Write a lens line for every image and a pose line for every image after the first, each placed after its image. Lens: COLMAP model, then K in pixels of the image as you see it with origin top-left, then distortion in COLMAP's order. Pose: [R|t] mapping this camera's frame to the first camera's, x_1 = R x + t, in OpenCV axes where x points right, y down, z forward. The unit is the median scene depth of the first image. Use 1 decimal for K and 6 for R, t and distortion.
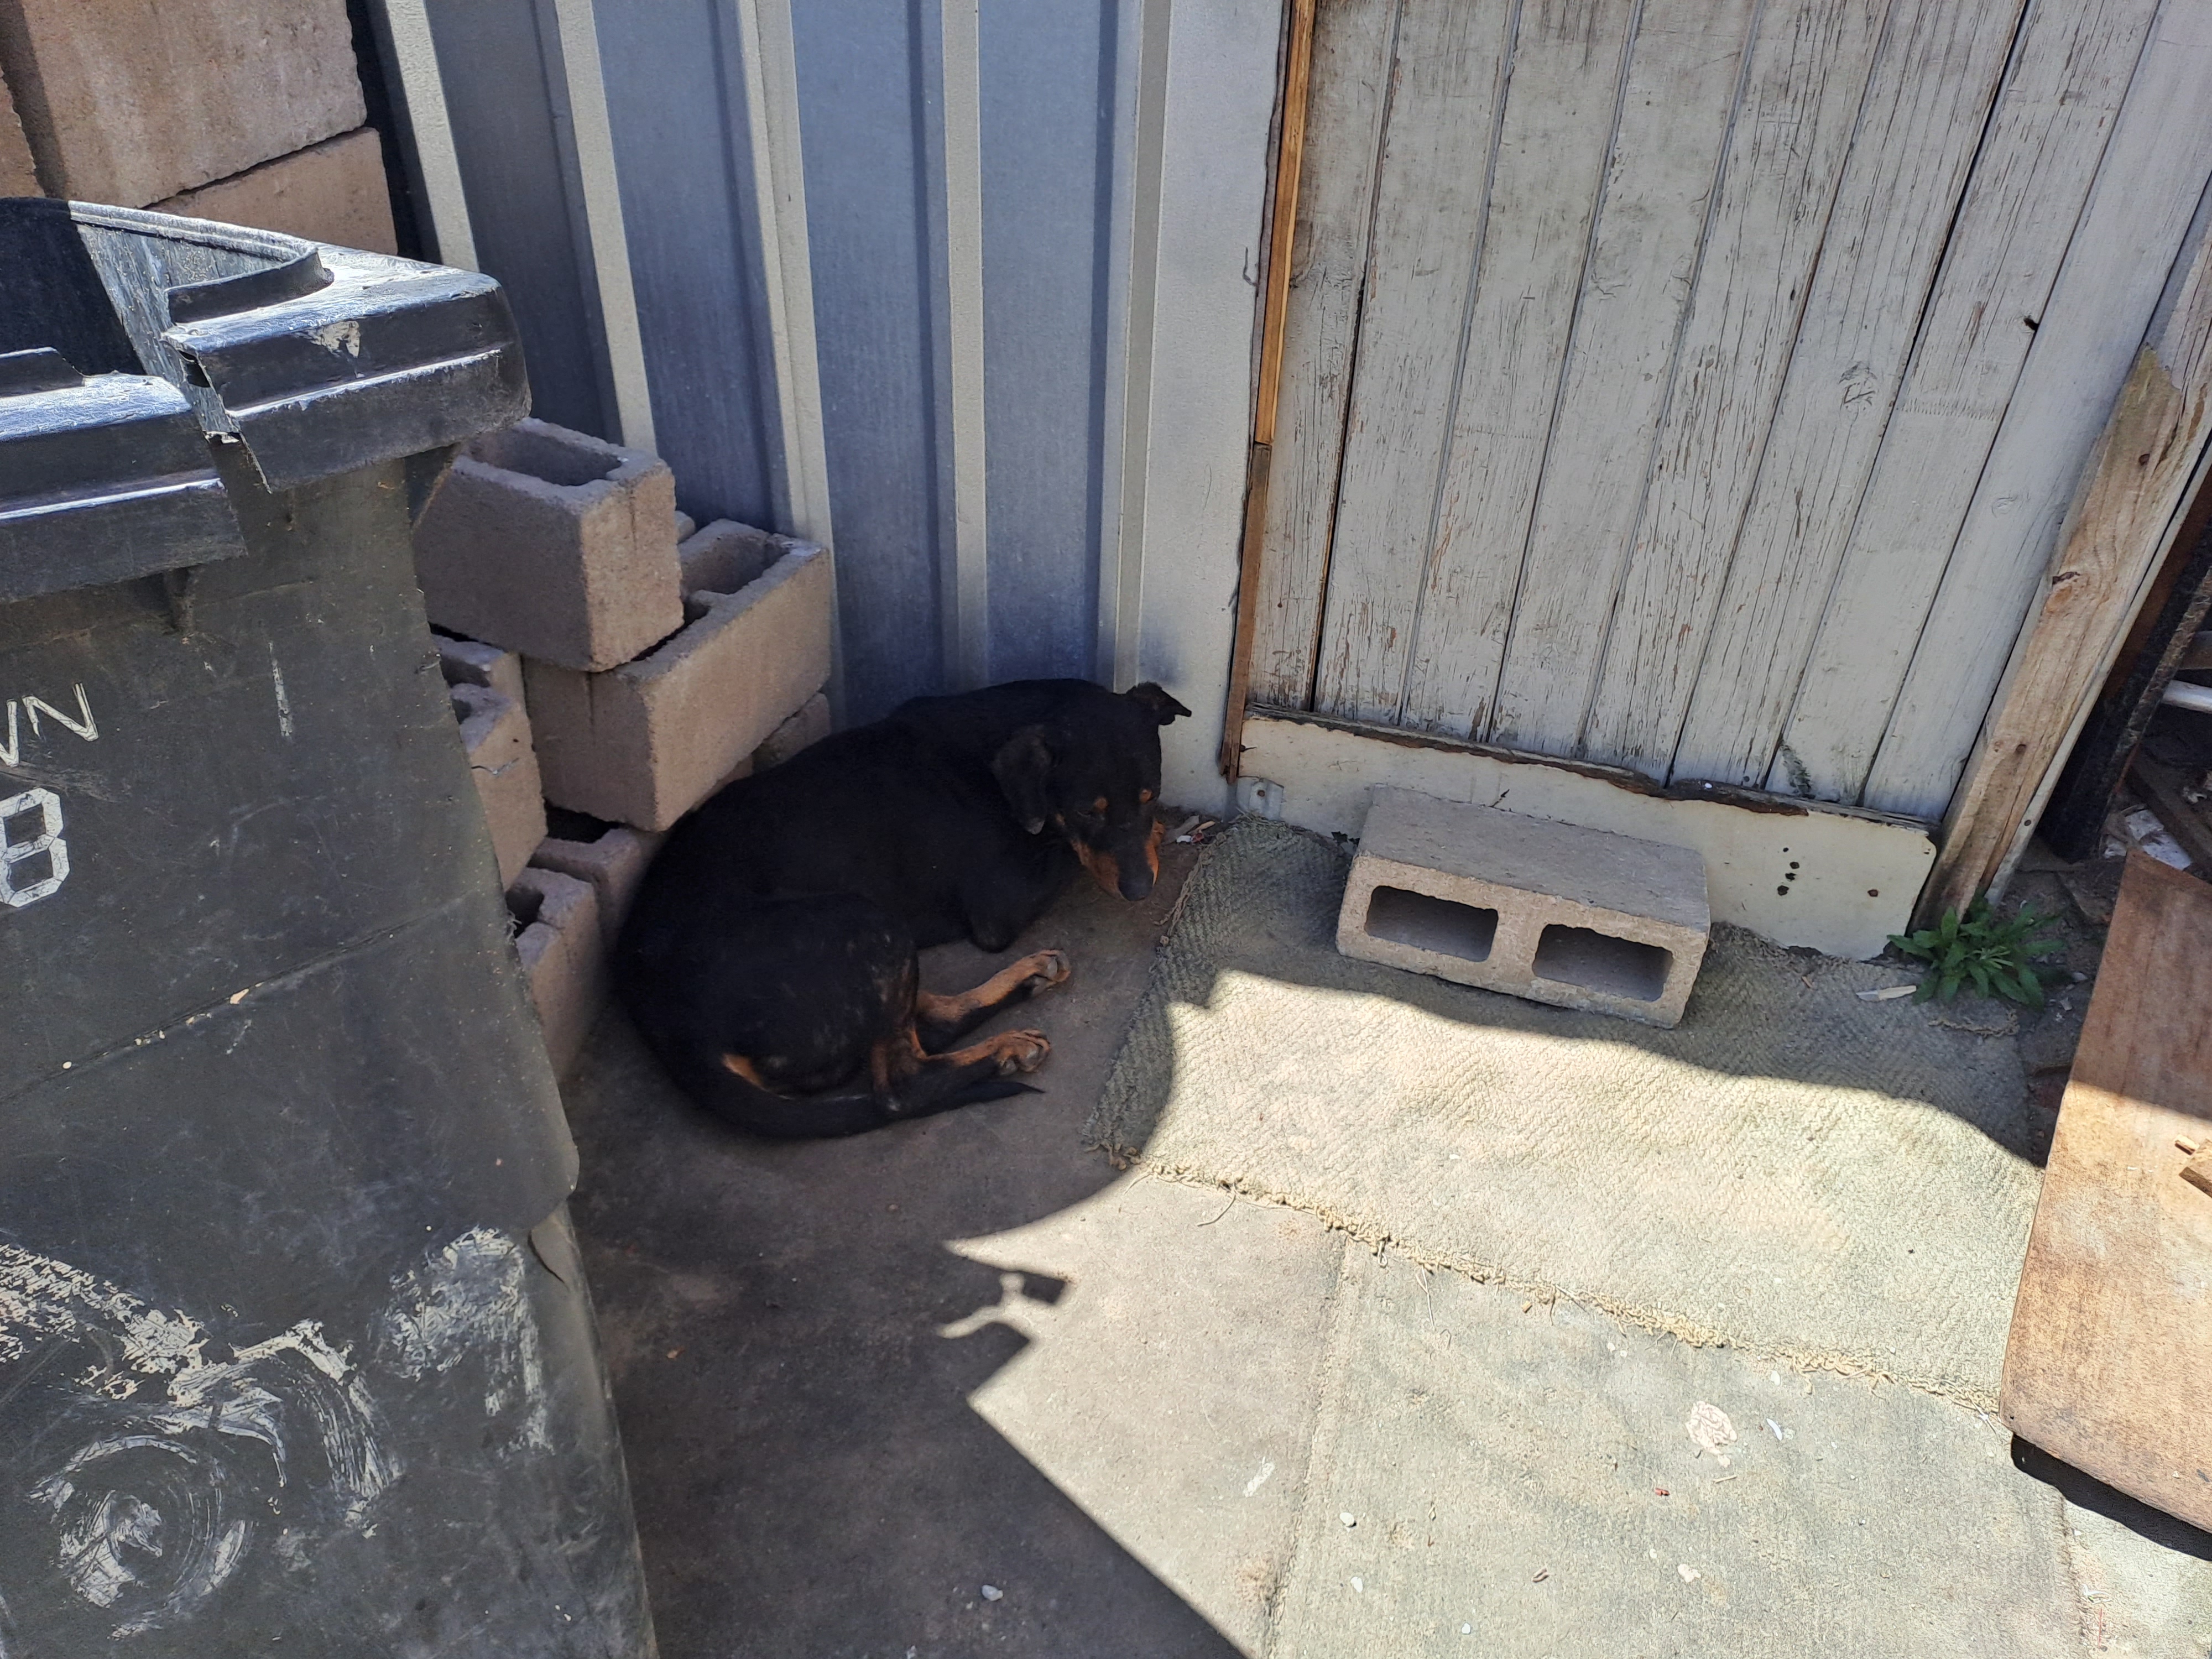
lens RADIAL K [[1591.0, 0, 1096.5], [0, 1591.0, 822.0], [0, 0, 1]] dist [0.050263, -0.055836]
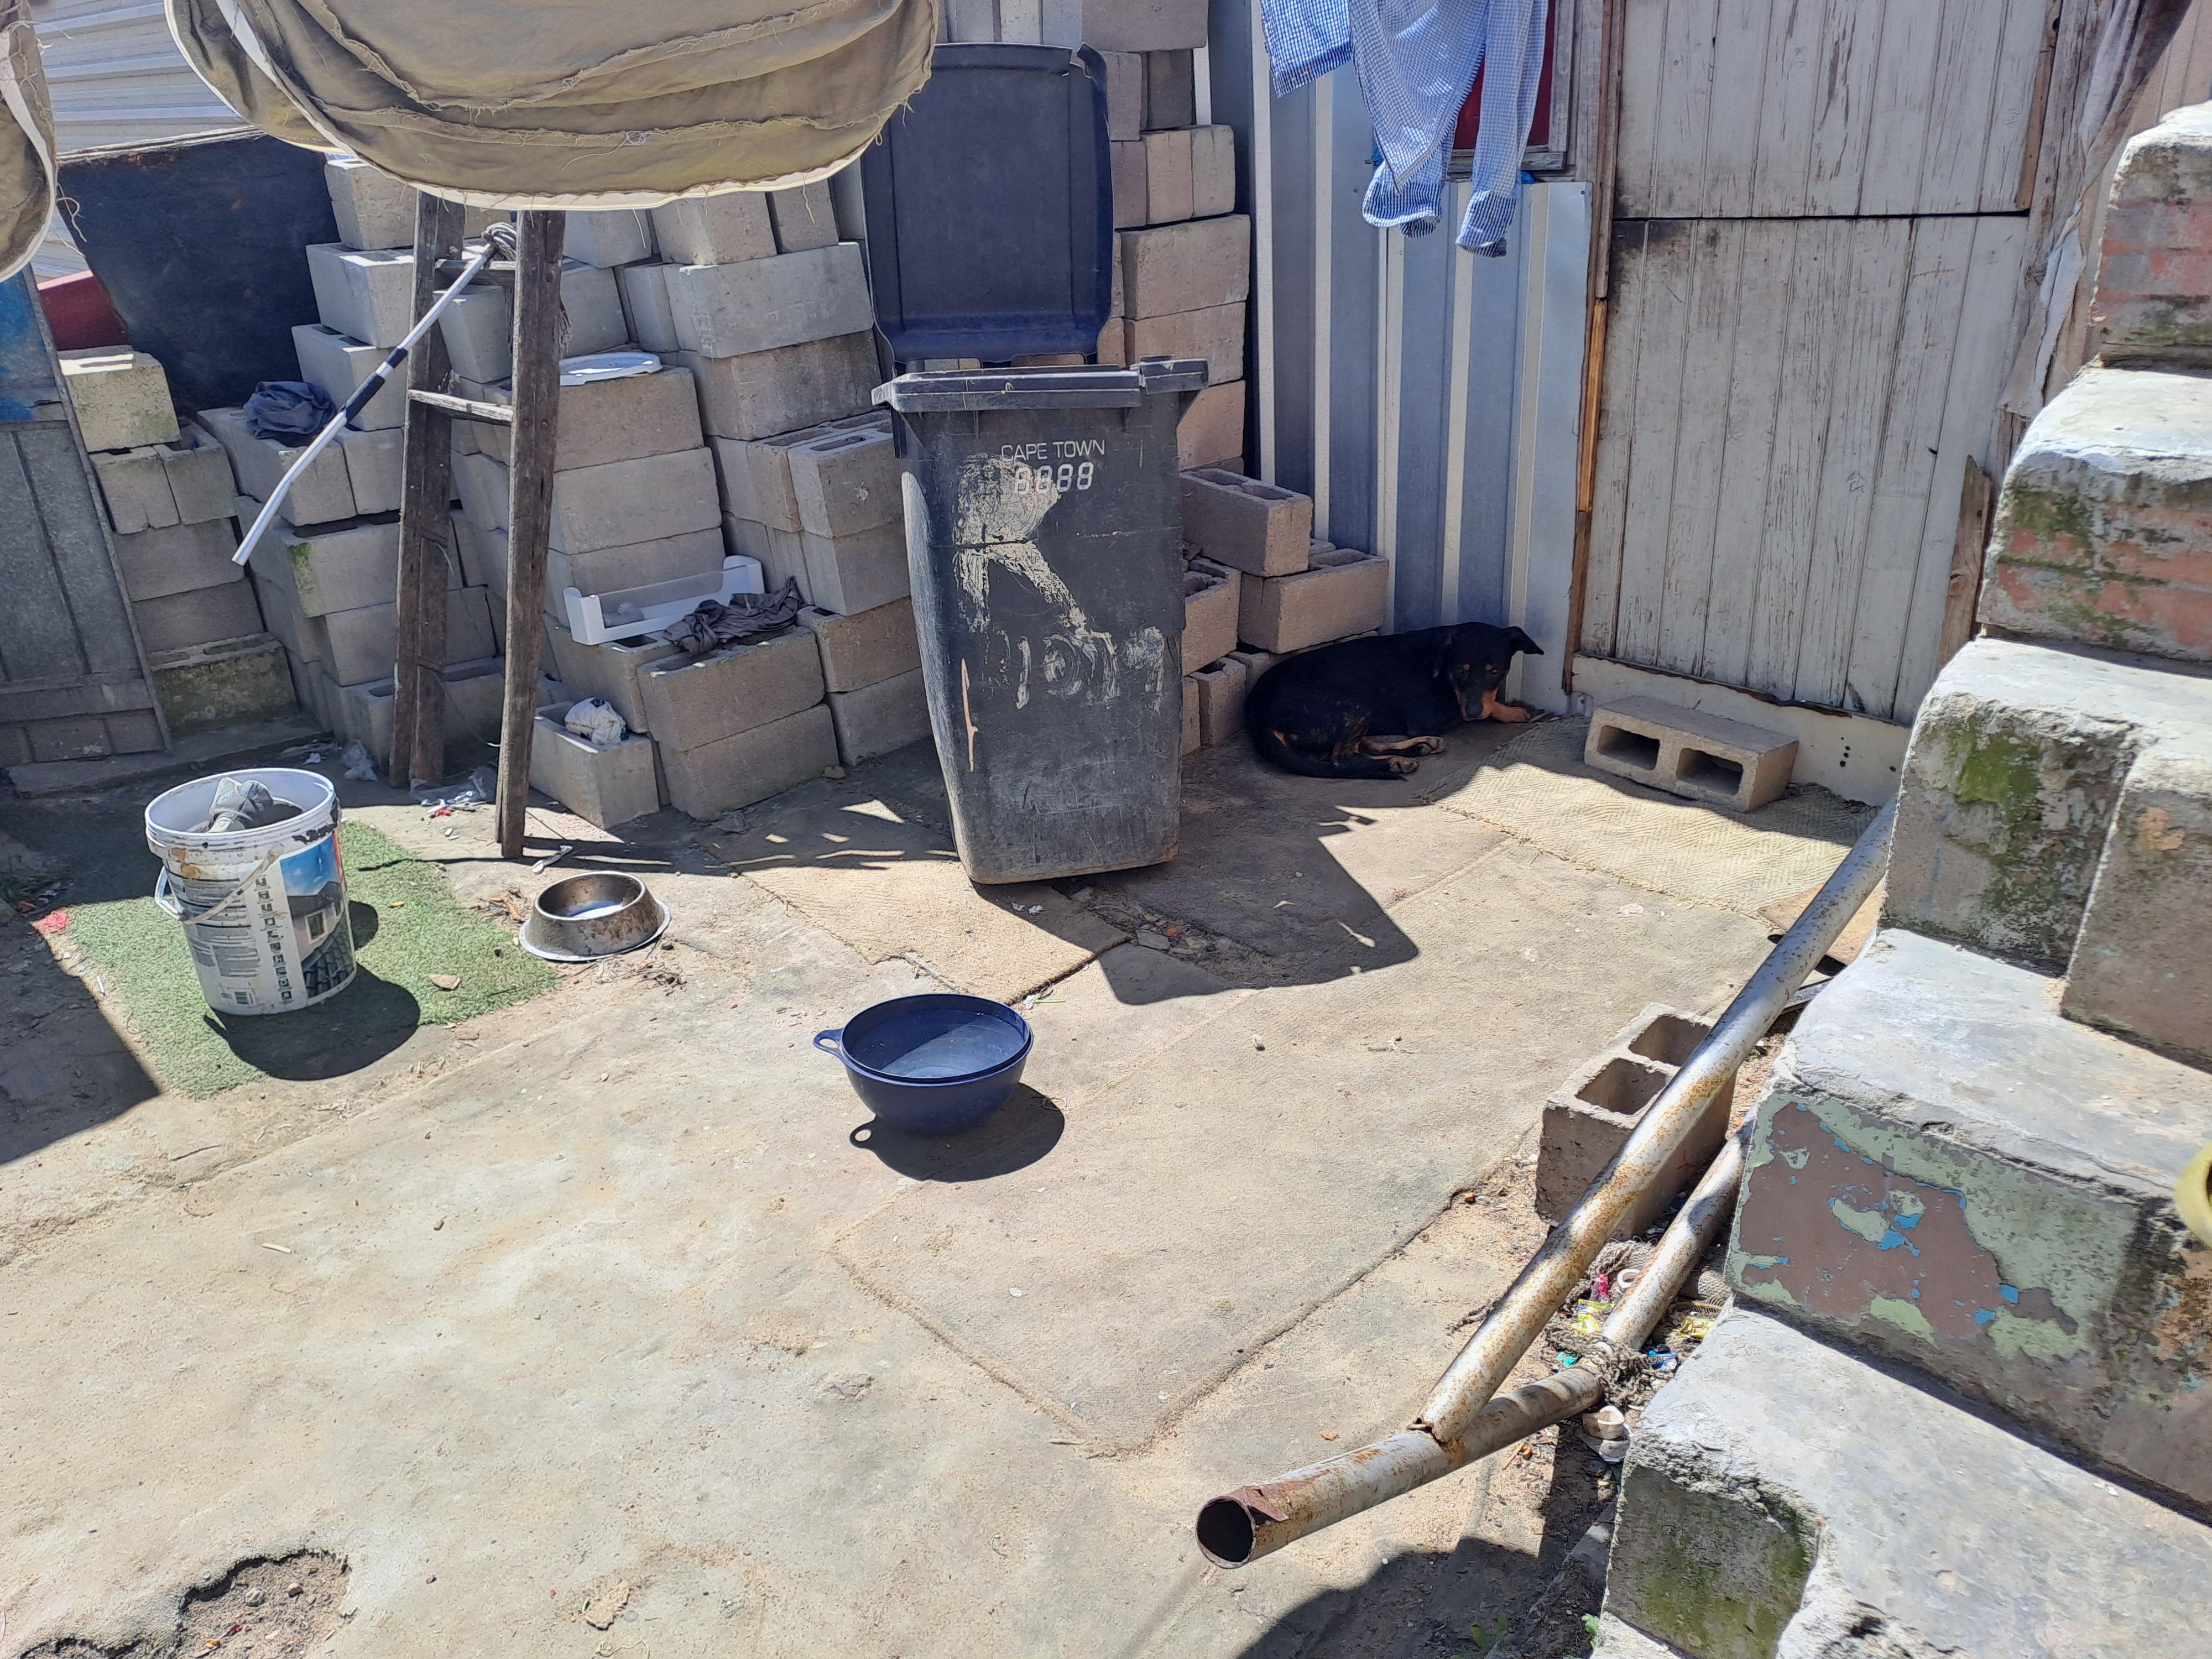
lens RADIAL K [[1591.0, 0, 1096.5], [0, 1591.0, 822.0], [0, 0, 1]] dist [0.050263, -0.055836]
pose [[0.844000, 0.139030, -0.518010, 0.772676], [-0.244939, 0.959134, -0.141657, 0.664002], [0.477146, 0.246439, 0.843563, -1.071120]]
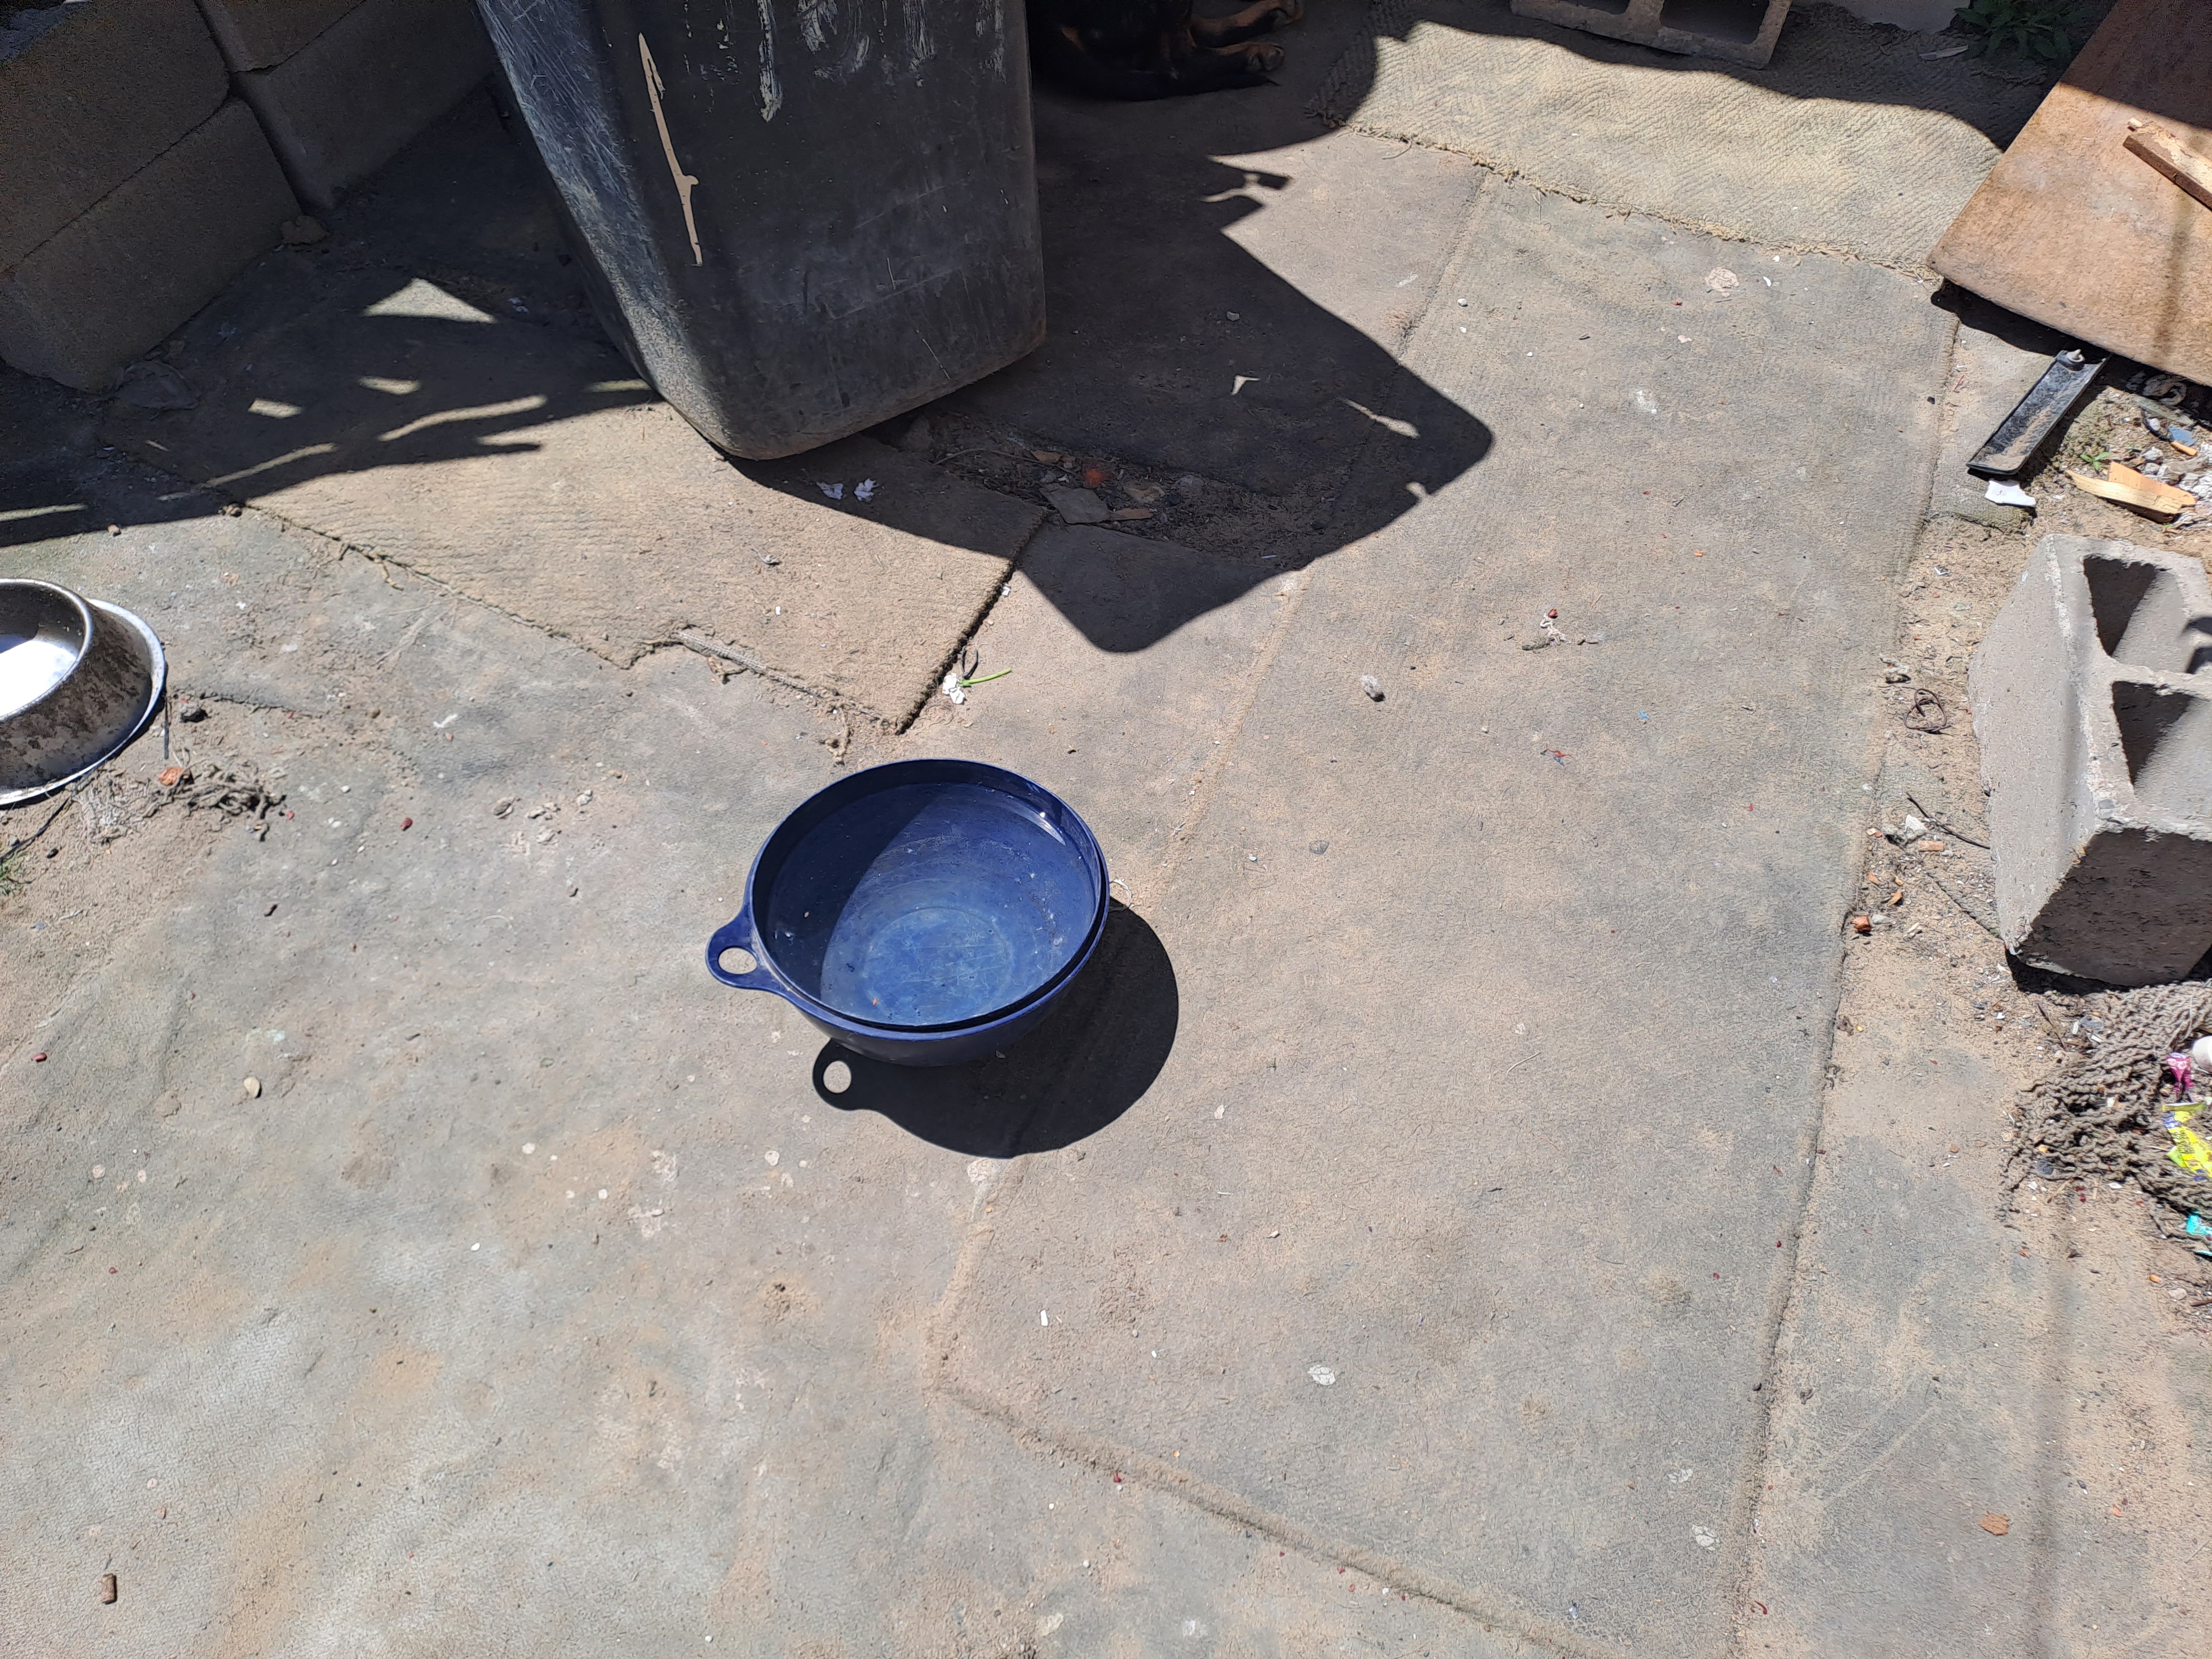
lens RADIAL K [[1509.0, 0, 1068.6], [0, 1509.0, 788.9], [0, 0, 1]] dist [0.033549, -0.034794]
pose [[0.989120, 0.084838, -0.120188, -0.003473], [-0.044973, 0.952234, 0.302038, 0.379554], [0.140071, -0.293347, 0.945689, -0.479960]]
